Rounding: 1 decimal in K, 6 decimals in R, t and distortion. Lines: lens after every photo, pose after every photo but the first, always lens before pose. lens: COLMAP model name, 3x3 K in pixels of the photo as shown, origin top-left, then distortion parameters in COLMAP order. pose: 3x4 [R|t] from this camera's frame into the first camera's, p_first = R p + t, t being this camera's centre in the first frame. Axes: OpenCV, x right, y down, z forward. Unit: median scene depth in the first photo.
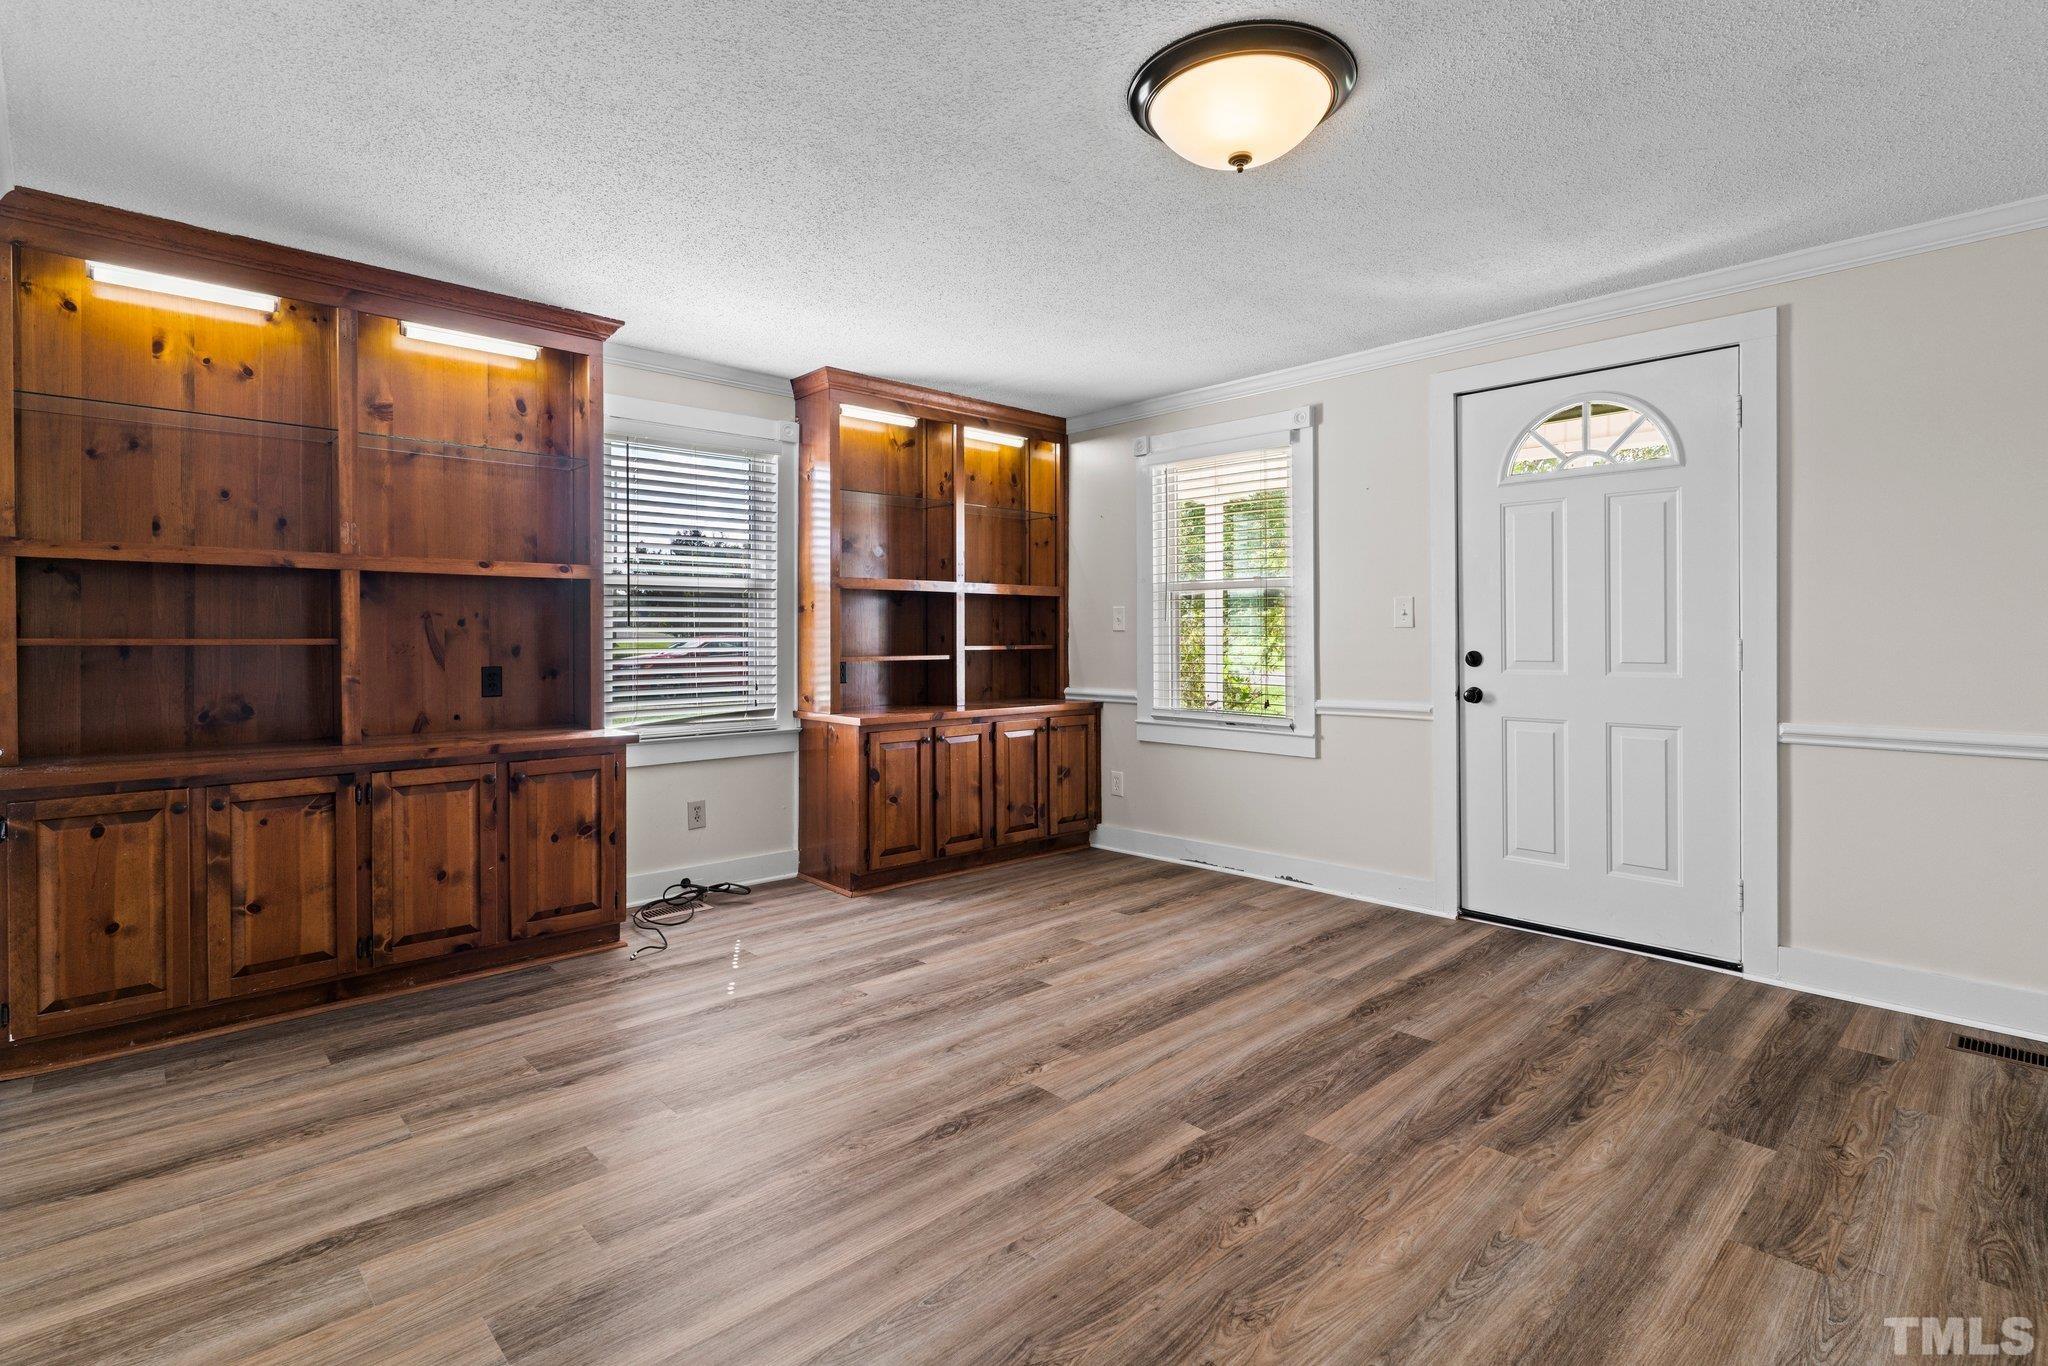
lens RADIAL K [[968.0, 0, 1046.5], [0, 968.0, 634.1], [0, 0, 1]] dist [0.002431, -0.000484]
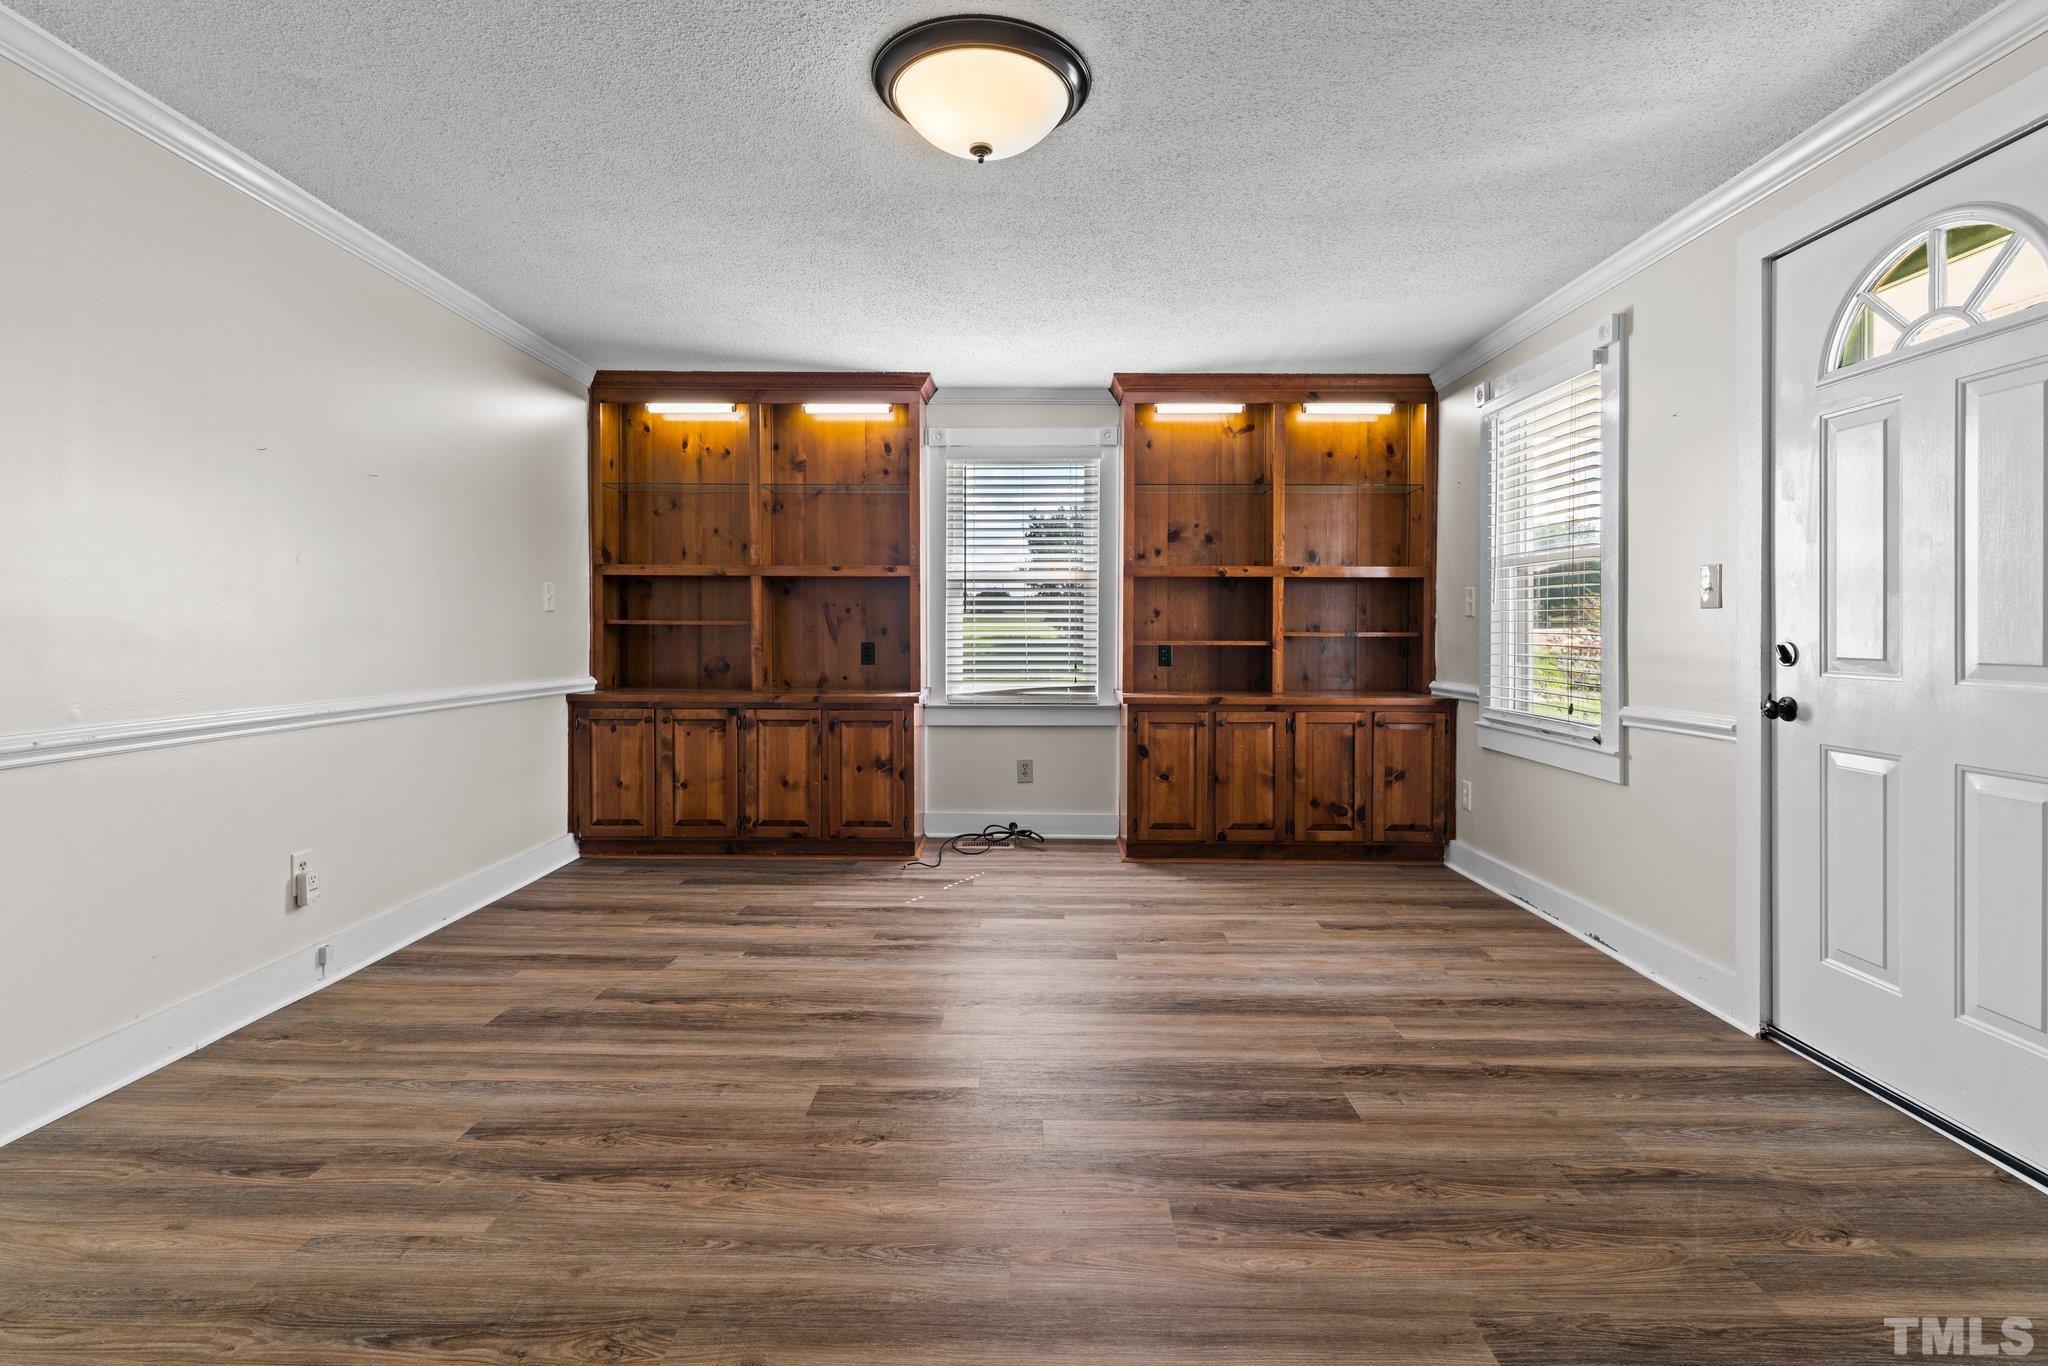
lens RADIAL K [[968.0, 0, 1015.3], [0, 968.0, 638.8], [0, 0, 1]] dist [0.002431, -0.000484]
pose [[0.722339, 0.012947, -0.691418, 0.584495], [-0.002867, 0.999872, 0.015728, 0.006932], [0.691533, -0.009378, 0.722284, 0.174271]]
